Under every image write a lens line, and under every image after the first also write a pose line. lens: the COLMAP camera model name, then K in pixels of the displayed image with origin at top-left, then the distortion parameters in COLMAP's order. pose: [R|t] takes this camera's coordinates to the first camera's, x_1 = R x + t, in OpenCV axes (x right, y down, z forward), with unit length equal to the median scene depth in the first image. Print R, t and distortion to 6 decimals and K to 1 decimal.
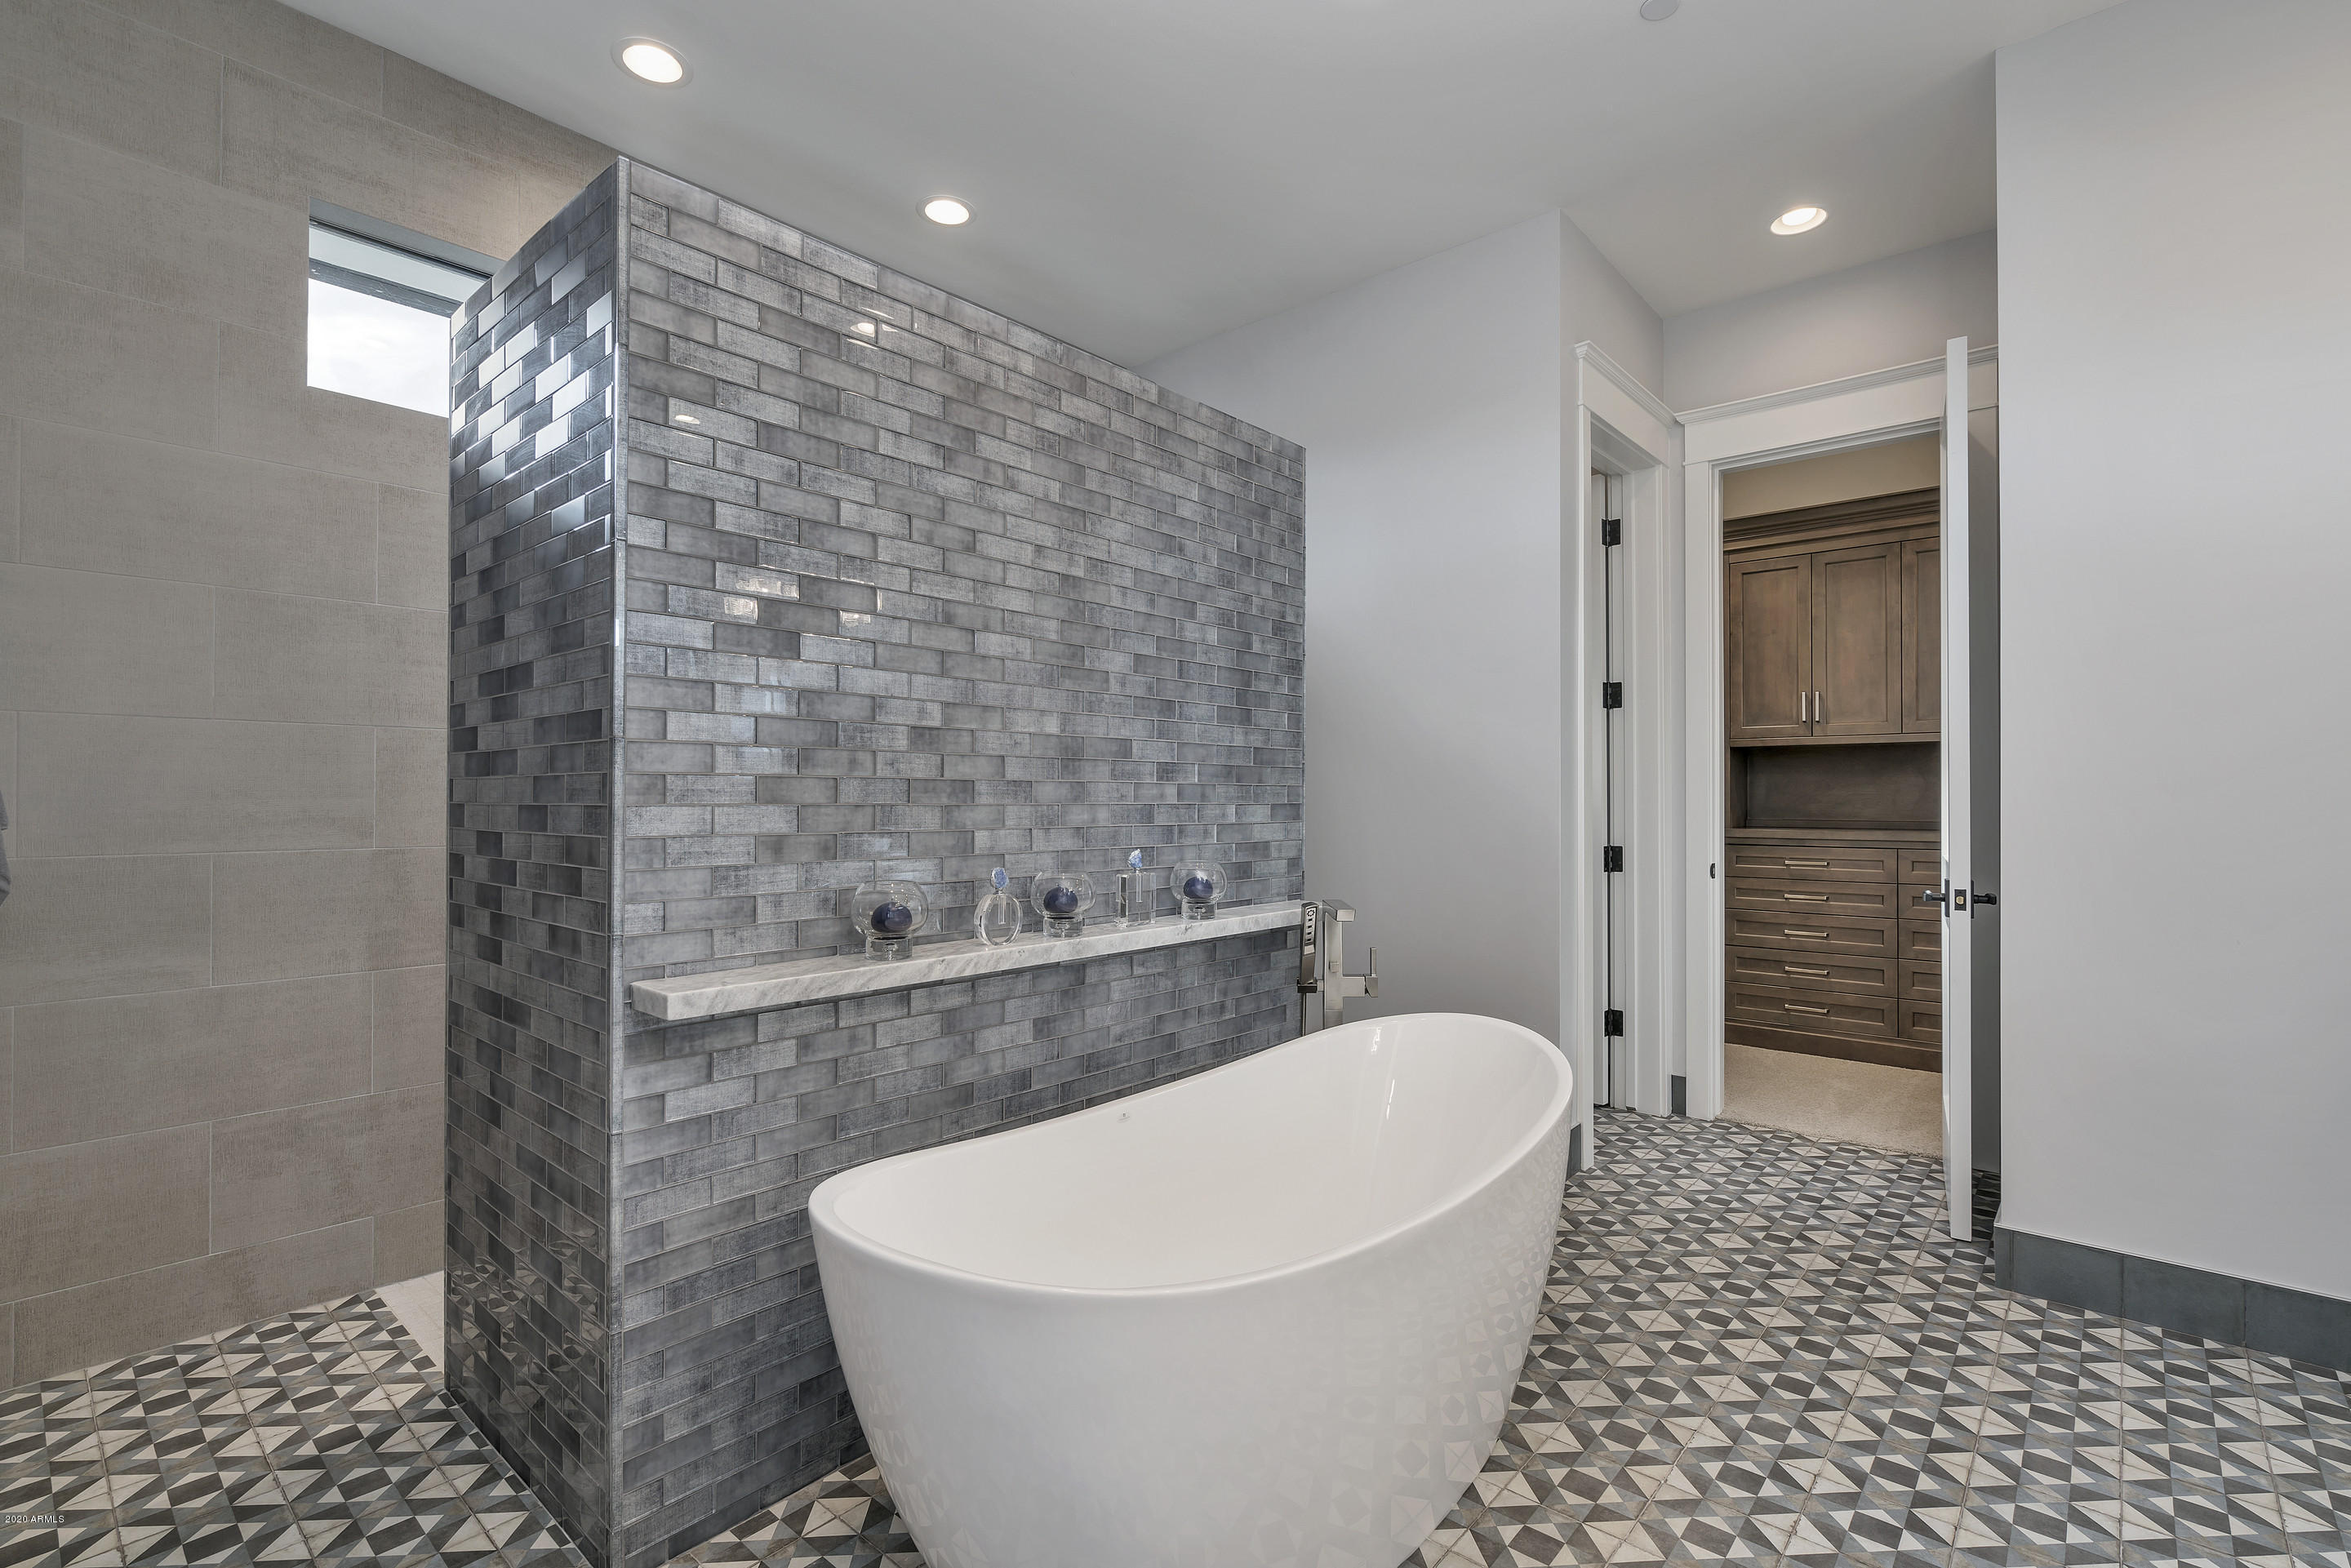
lens RADIAL K [[1067.4, 0, 1175.3], [0, 1067.4, 789.3], [0, 0, 1]] dist [-0.005489, 0.000034]
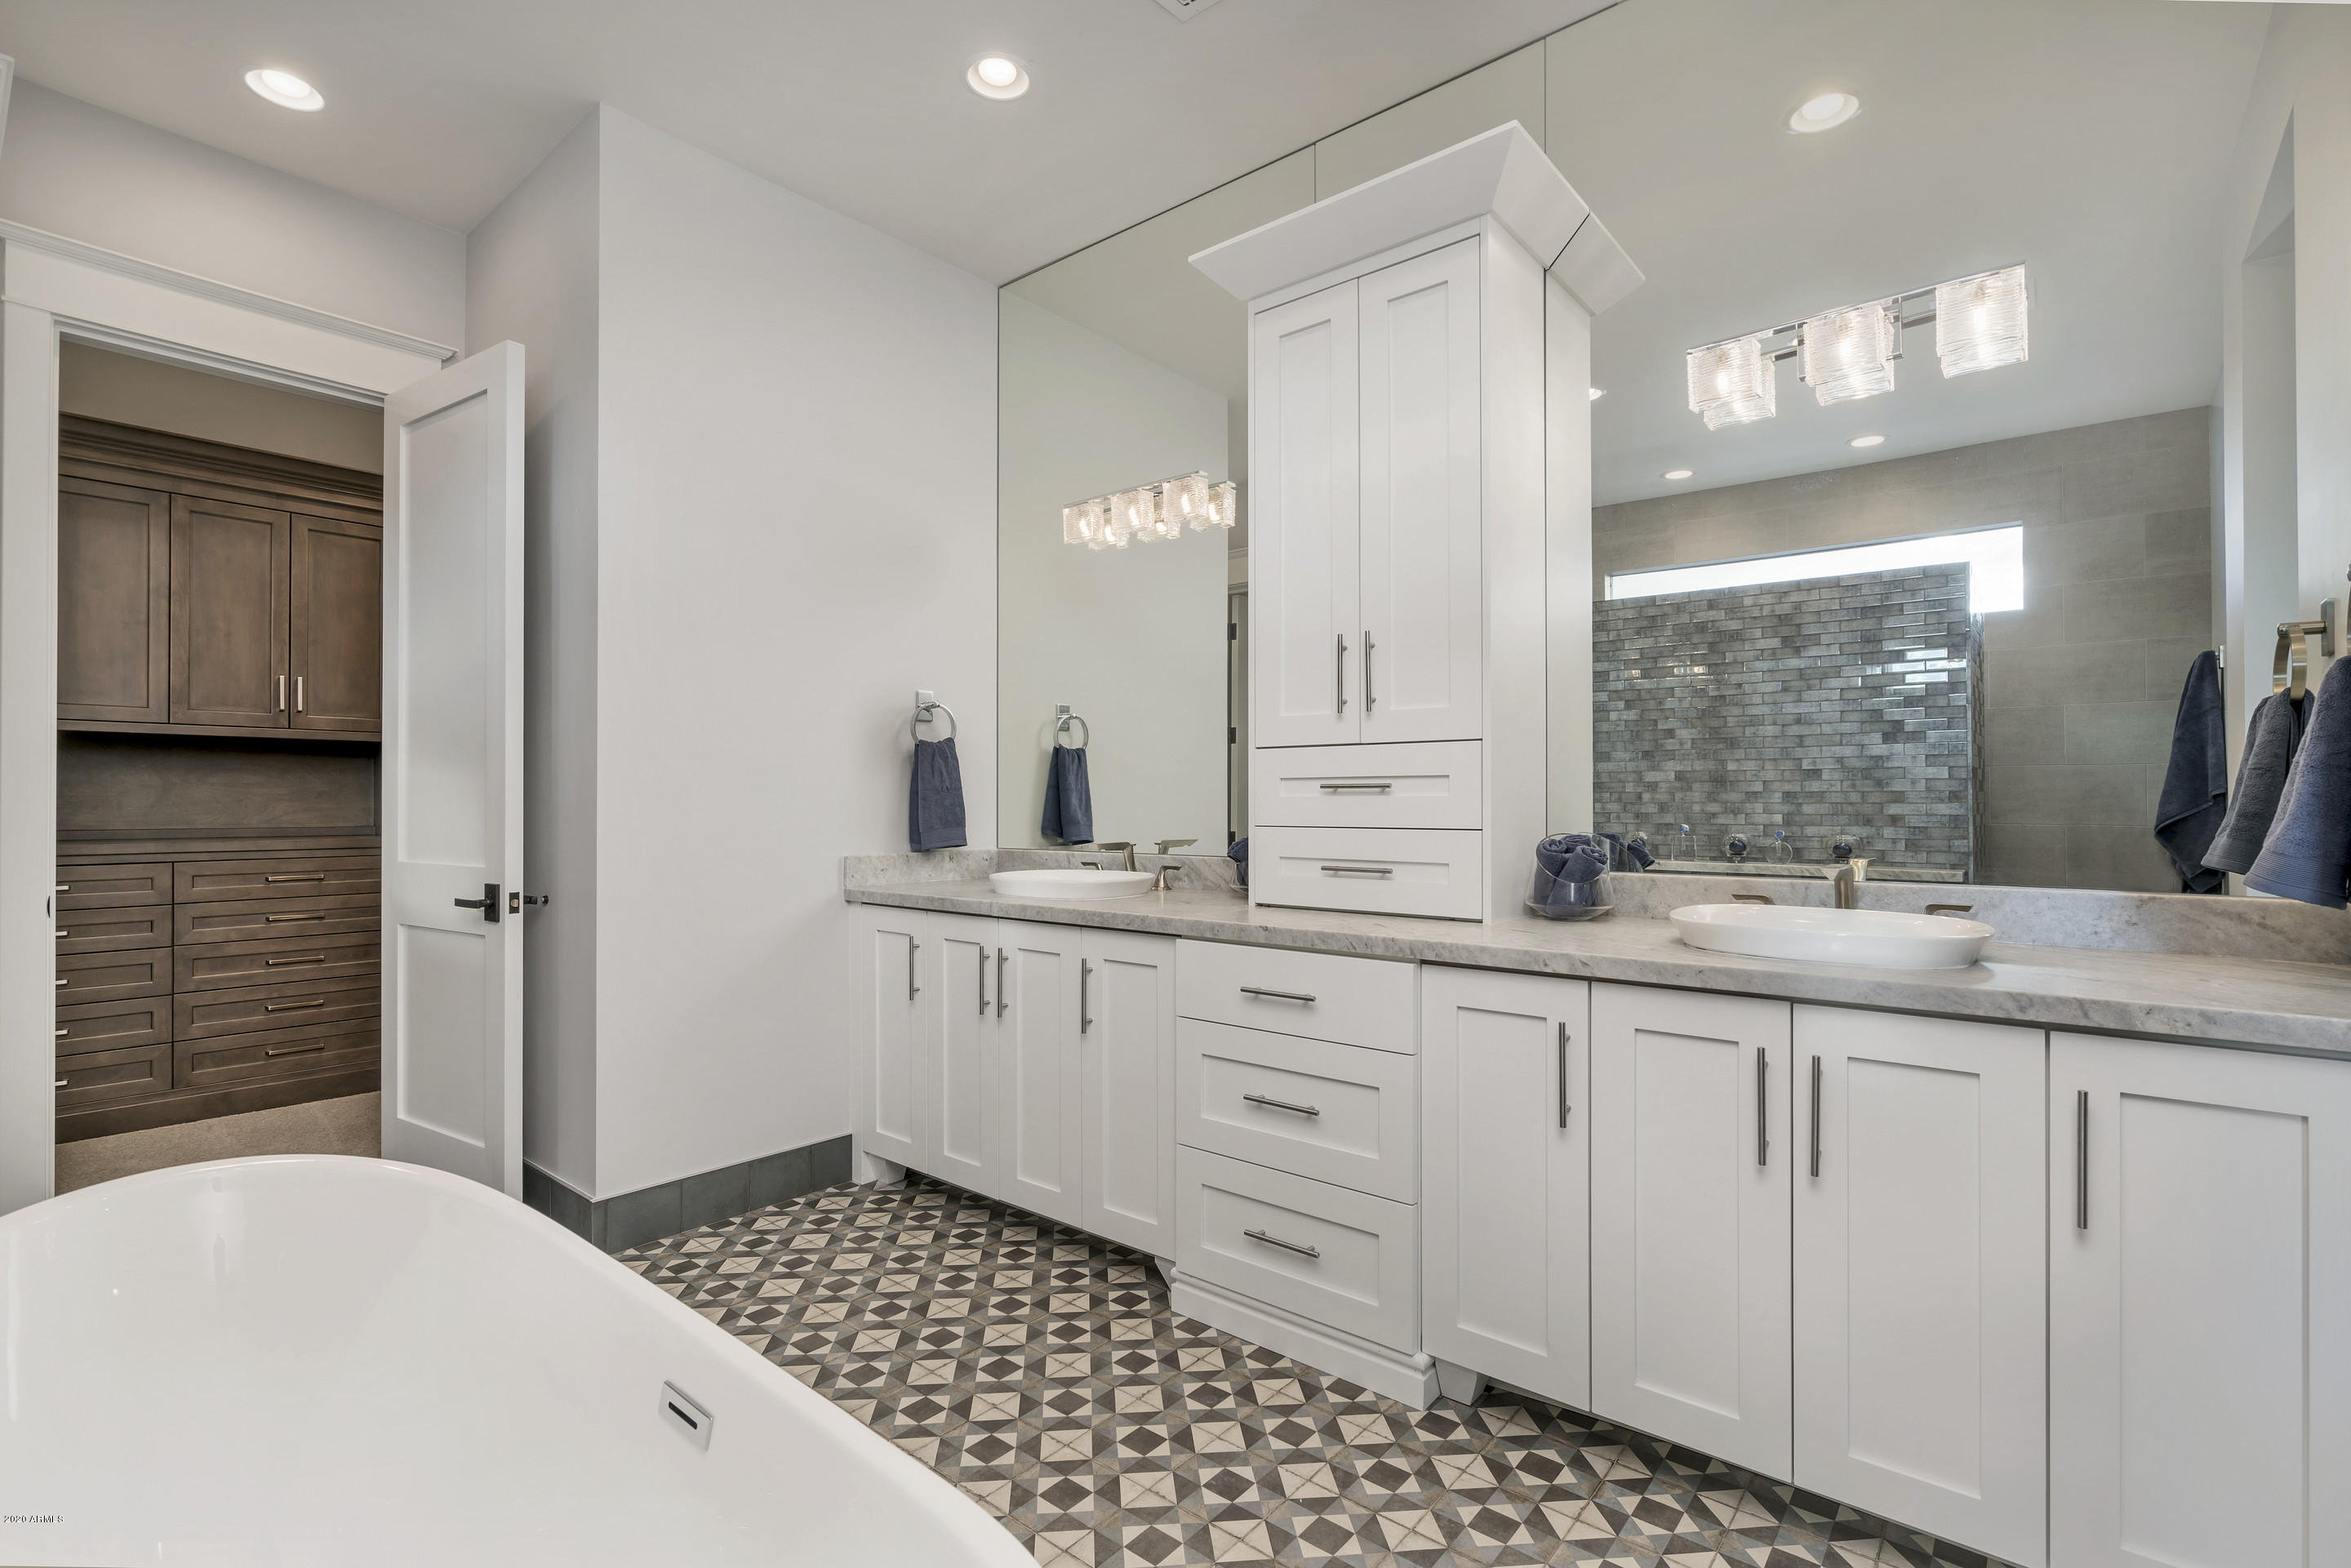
lens RADIAL K [[1067.4, 0, 1175.3], [0, 1067.4, 789.3], [0, 0, 1]] dist [-0.005489, 0.000034]
pose [[-0.014885, 0.007203, 0.999863, -0.347303], [-0.005701, 0.999957, -0.007289, 0.000329], [-0.999873, -0.005809, -0.014844, 0.485023]]
